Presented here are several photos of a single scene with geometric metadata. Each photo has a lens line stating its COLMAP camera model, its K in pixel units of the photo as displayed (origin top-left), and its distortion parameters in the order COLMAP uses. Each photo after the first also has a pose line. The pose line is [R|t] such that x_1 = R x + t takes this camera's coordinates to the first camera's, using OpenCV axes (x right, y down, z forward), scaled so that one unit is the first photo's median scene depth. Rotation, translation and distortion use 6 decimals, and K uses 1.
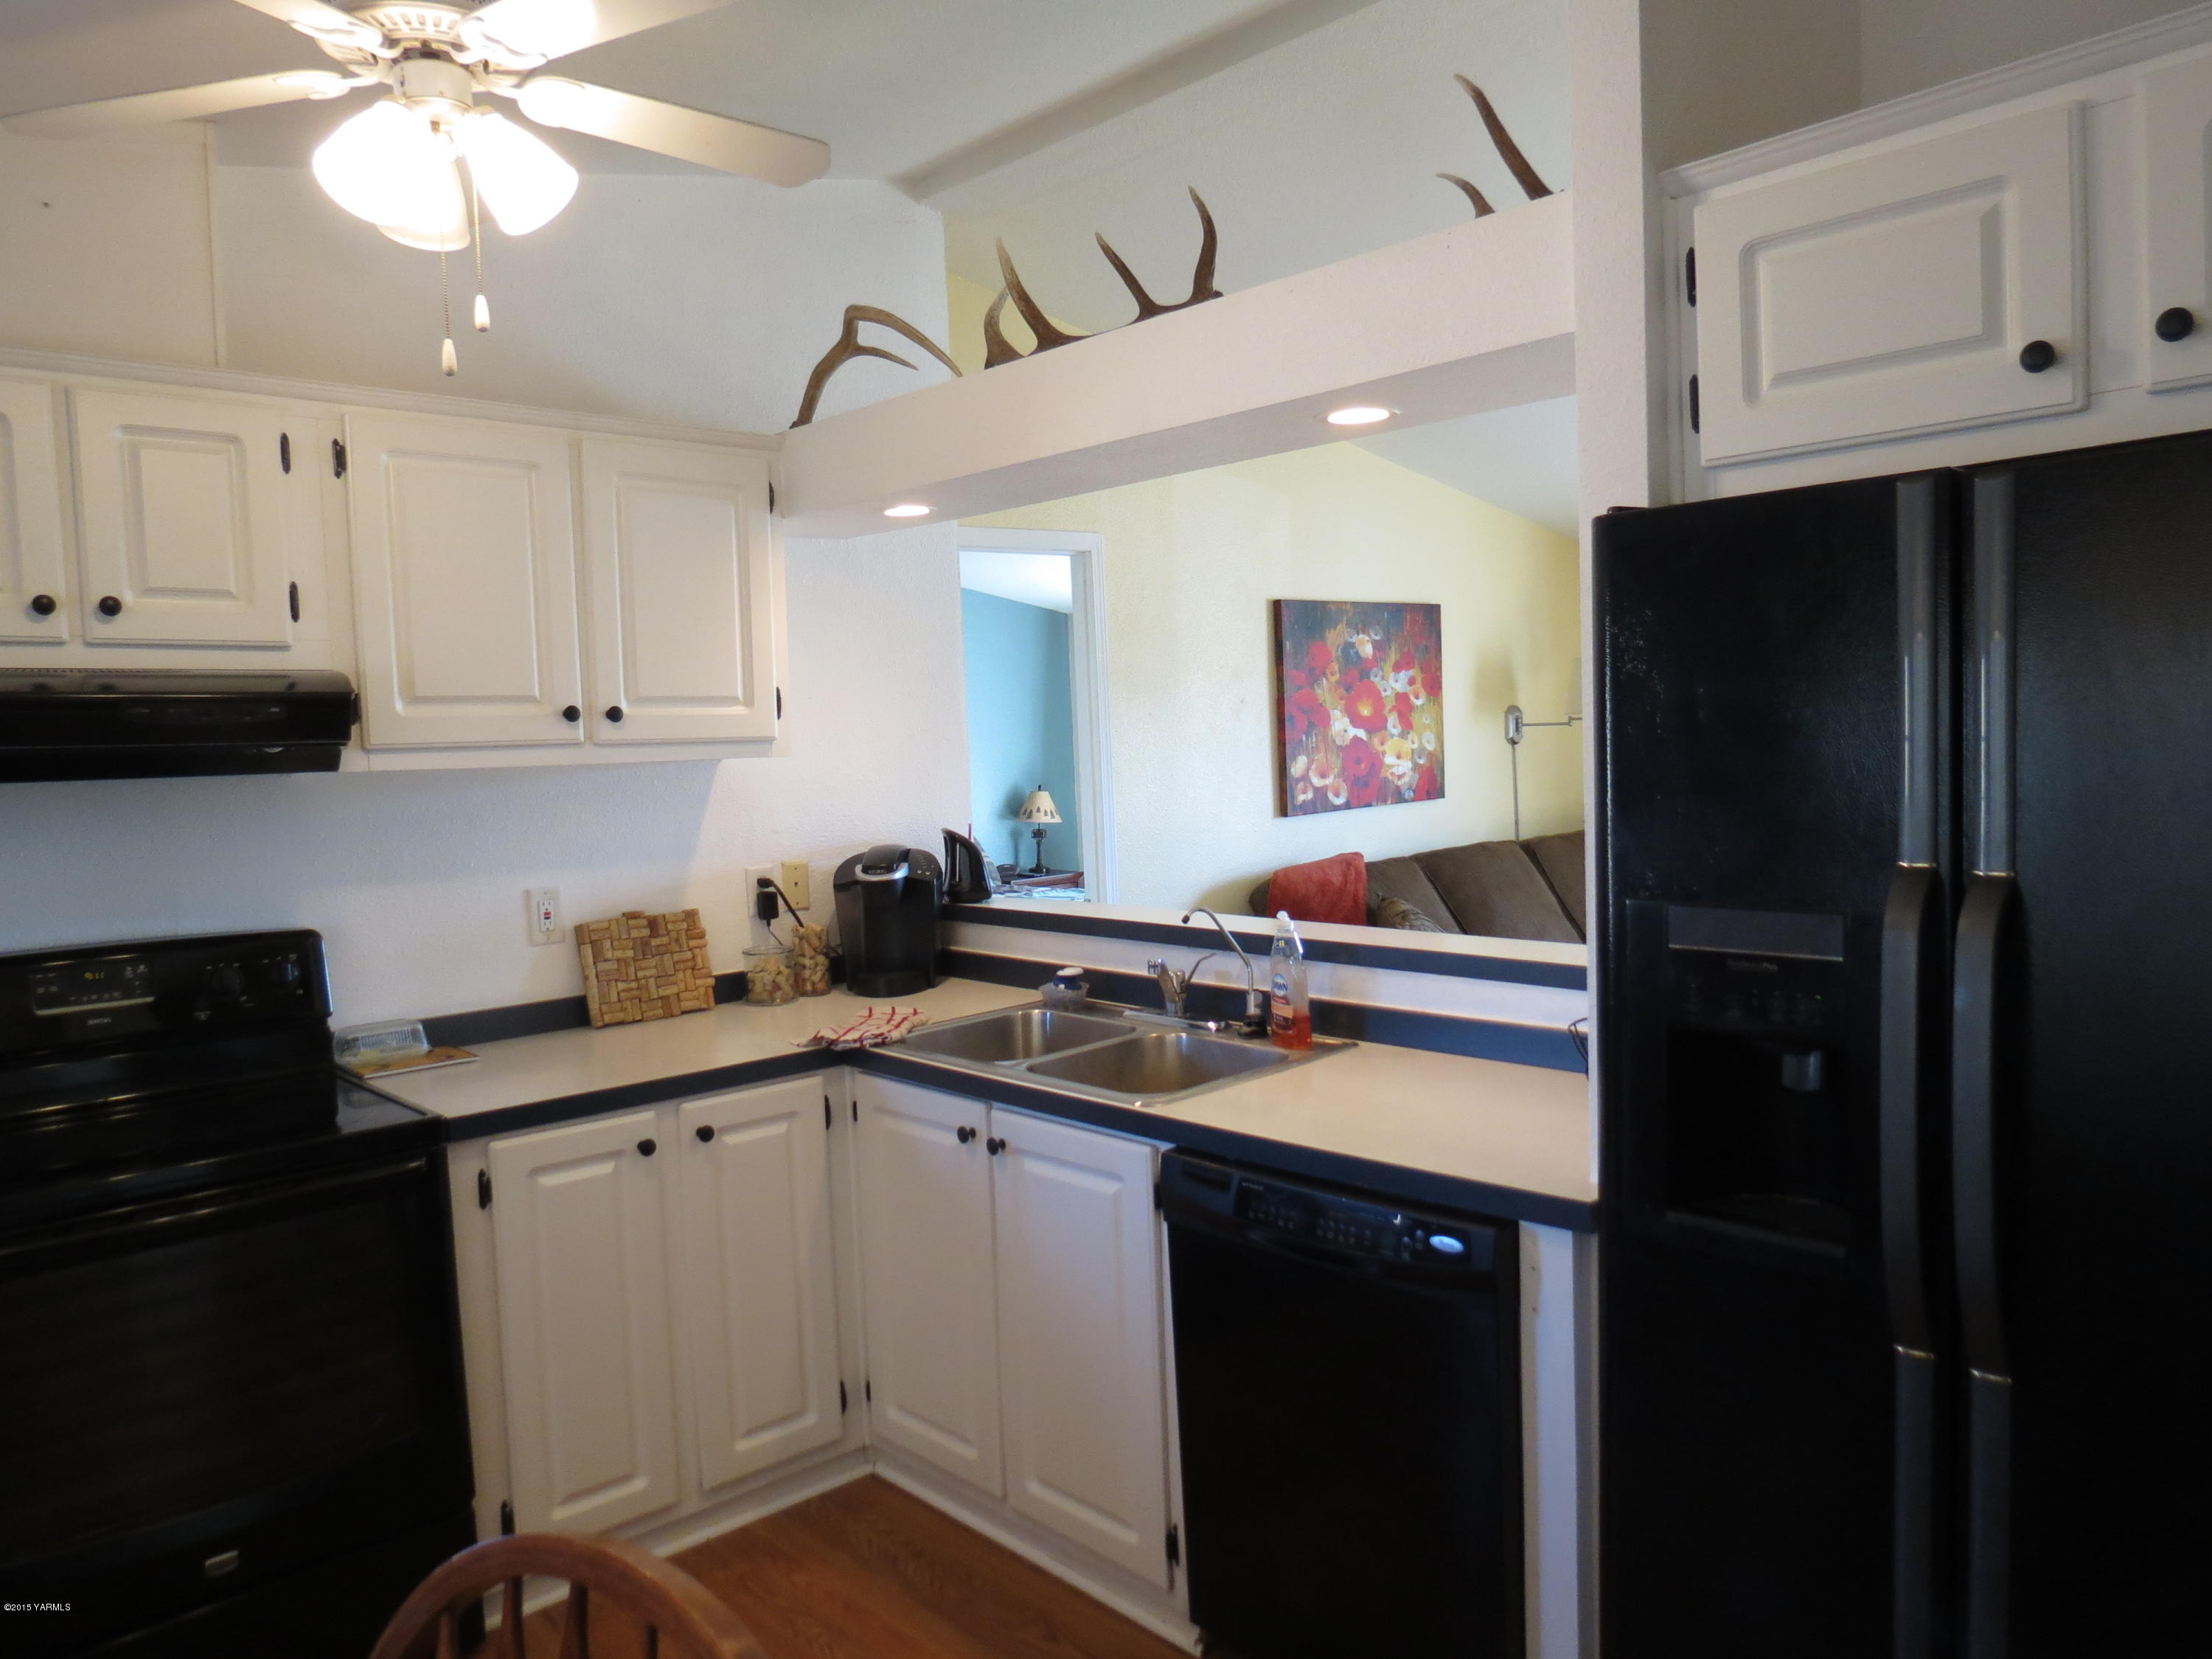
lens RADIAL K [[1562.7, 0, 1101.6], [0, 1562.7, 873.7], [0, 0, 1]] dist [-0.037631, 0.015709]
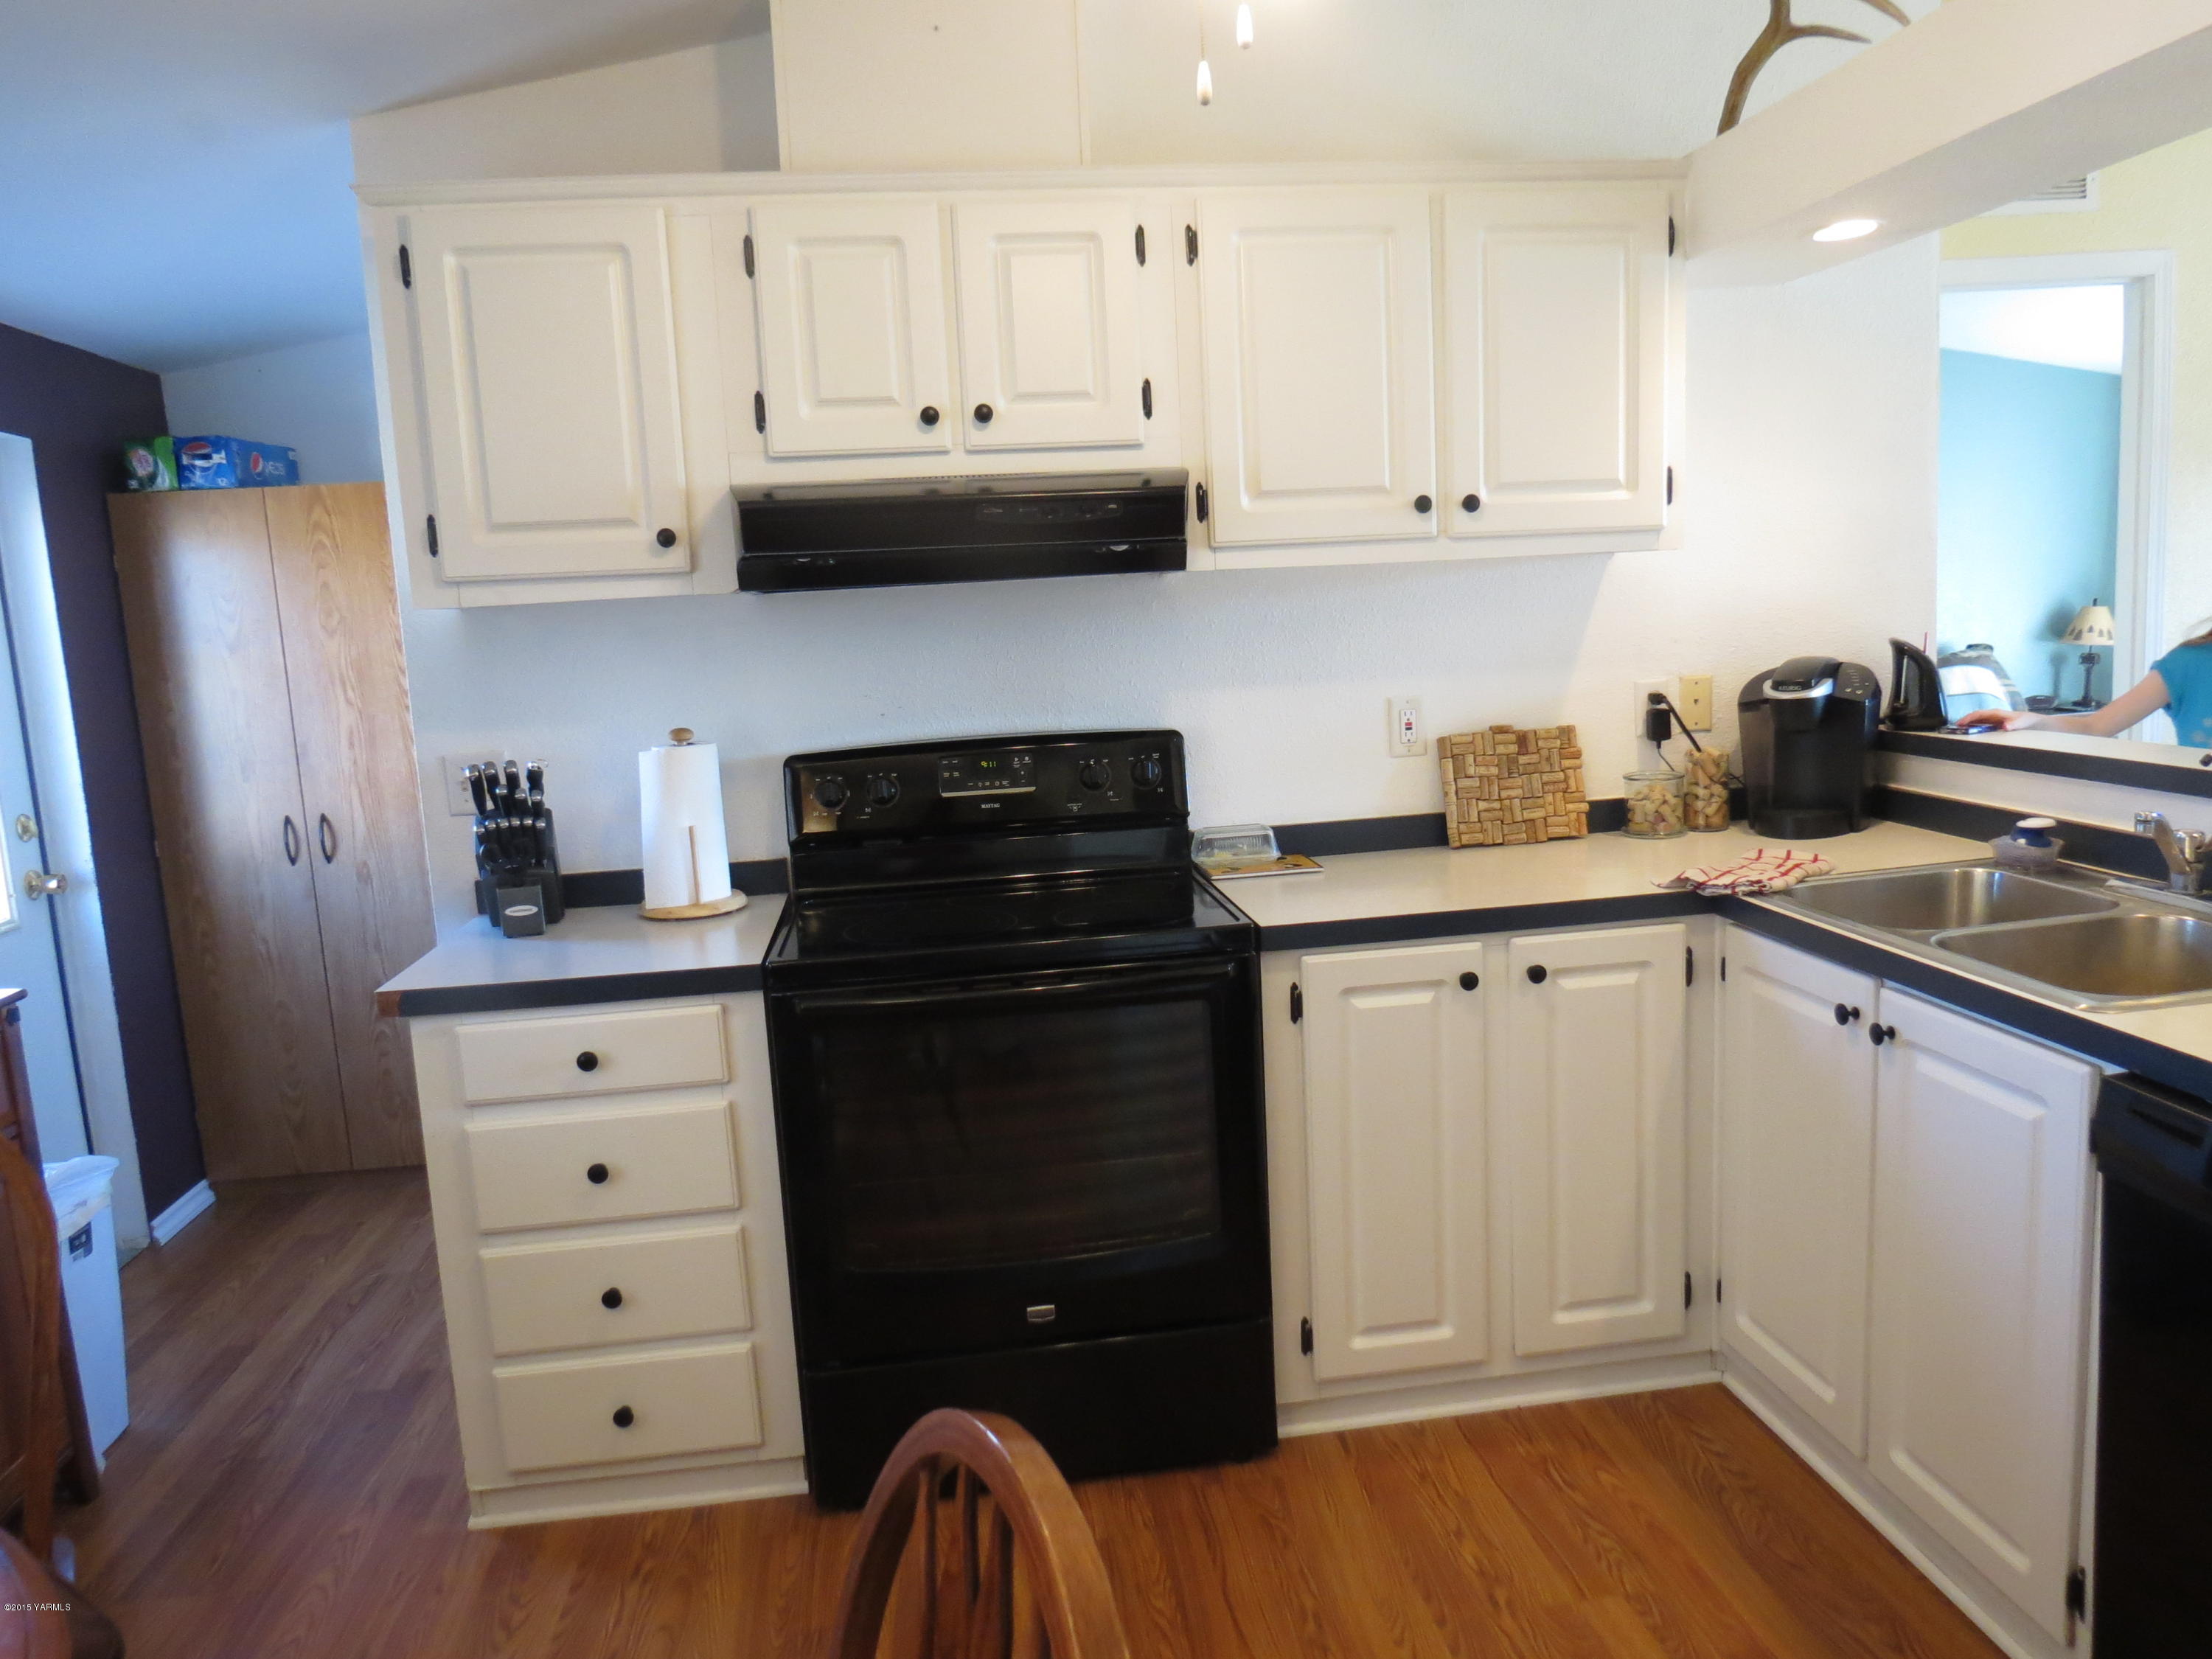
lens RADIAL K [[1562.7, 0, 1110.4], [0, 1562.7, 861.2], [0, 0, 1]] dist [-0.037631, 0.015709]
pose [[0.813298, 0.083180, -0.575871, 0.055128], [-0.023787, 0.993655, 0.109931, 0.009728], [0.581361, -0.075709, 0.810116, 0.132835]]
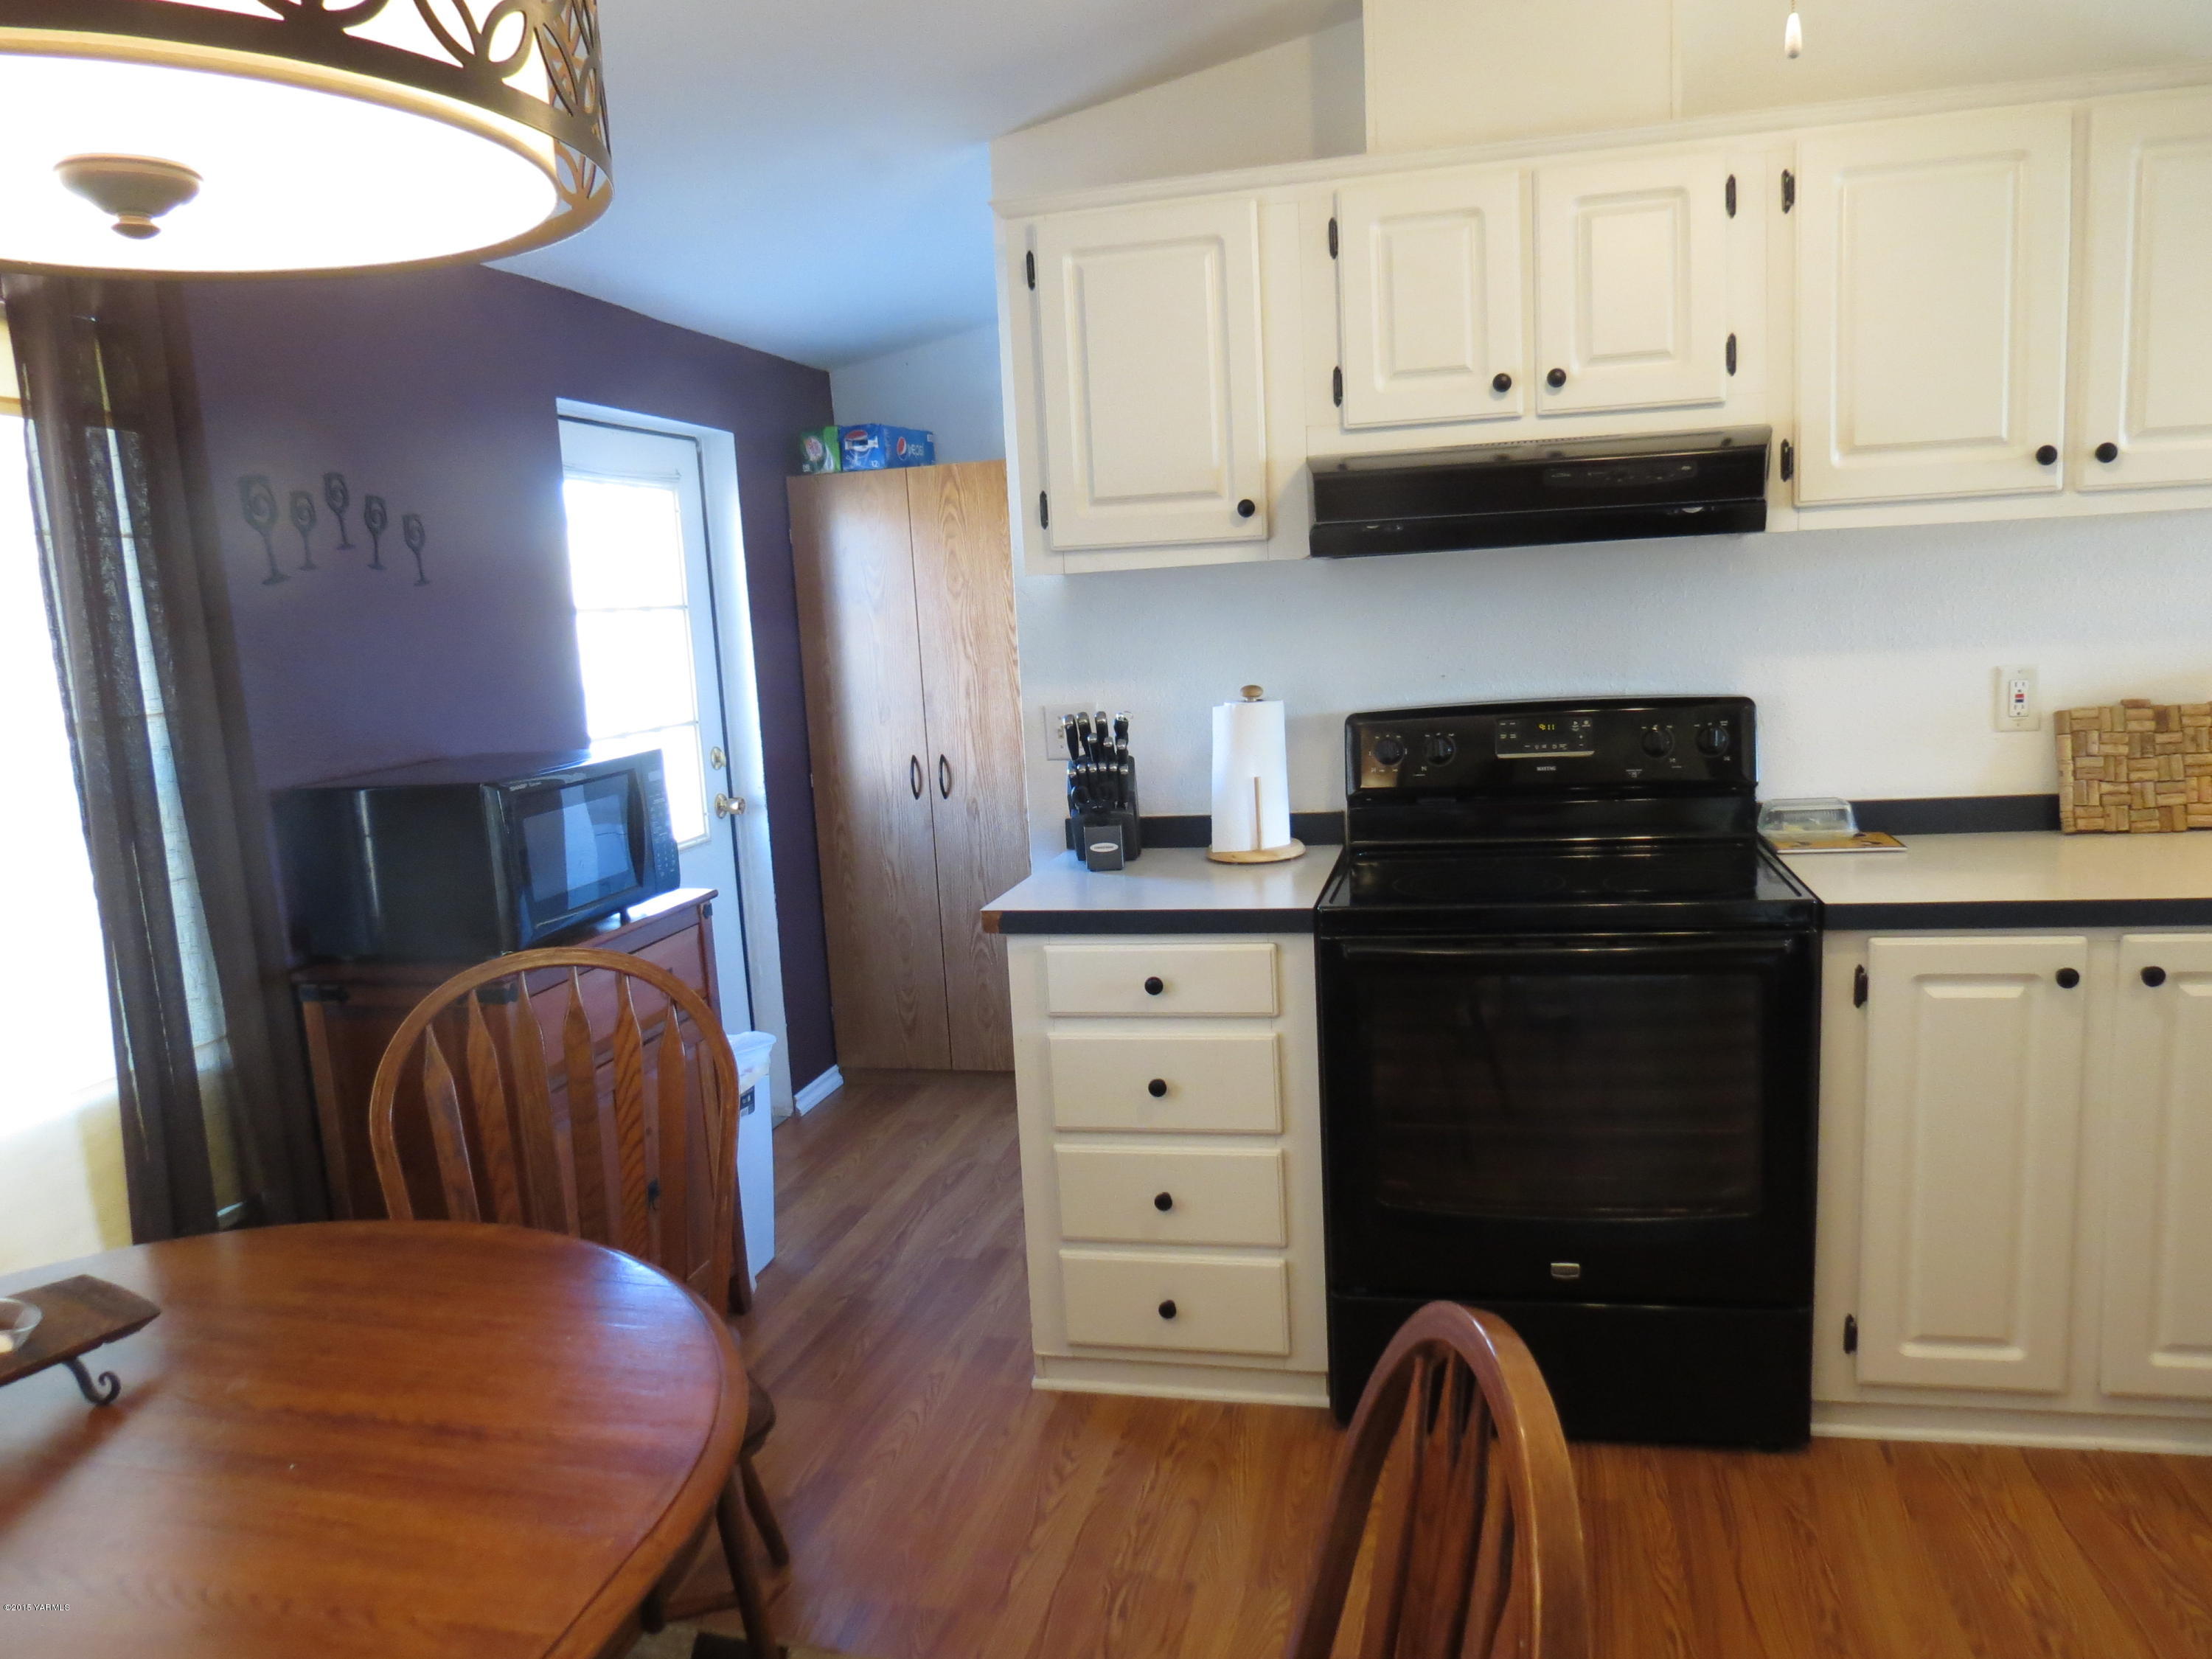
lens RADIAL K [[1562.7, 0, 1113.3], [0, 1562.7, 860.4], [0, 0, 1]] dist [-0.037631, 0.015709]
pose [[0.556555, 0.136624, -0.819500, 0.089590], [-0.030292, 0.989067, 0.144320, 0.008386], [0.830258, -0.055497, 0.554609, 0.108990]]
